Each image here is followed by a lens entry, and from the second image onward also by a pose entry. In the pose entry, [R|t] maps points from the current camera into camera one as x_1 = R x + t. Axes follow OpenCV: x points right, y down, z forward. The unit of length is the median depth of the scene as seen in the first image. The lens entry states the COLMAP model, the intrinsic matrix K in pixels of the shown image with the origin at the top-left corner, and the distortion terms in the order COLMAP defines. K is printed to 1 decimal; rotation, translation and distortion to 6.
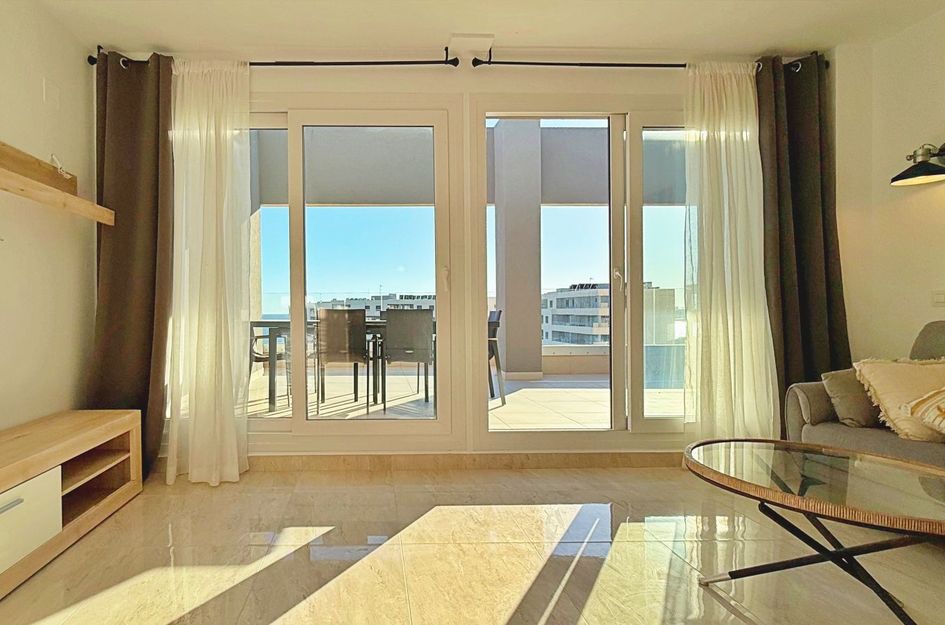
lens RADIAL K [[466.5, 0, 400.7], [0, 466.5, 308.1], [0, 0, 1]] dist [0.004317, -0.001593]
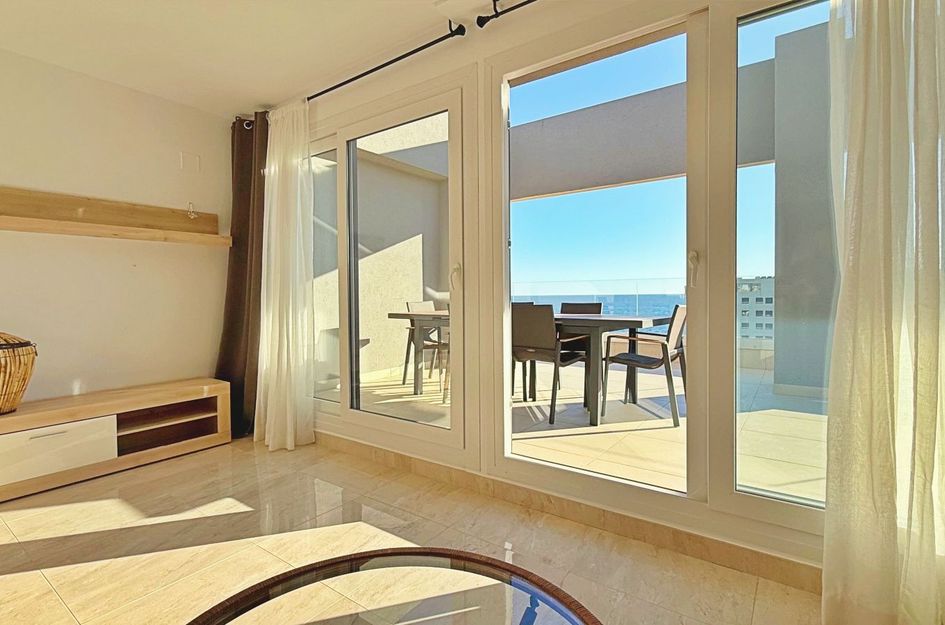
lens RADIAL K [[431.0, 0, 450.1], [0, 431.0, 305.9], [0, 0, 1]] dist [-0.001471, -0.000112]
pose [[0.798454, 0.014620, -0.601878, 0.622798], [0.003502, 0.999575, 0.028926, -0.035229], [0.602045, -0.025204, 0.798064, 0.346242]]
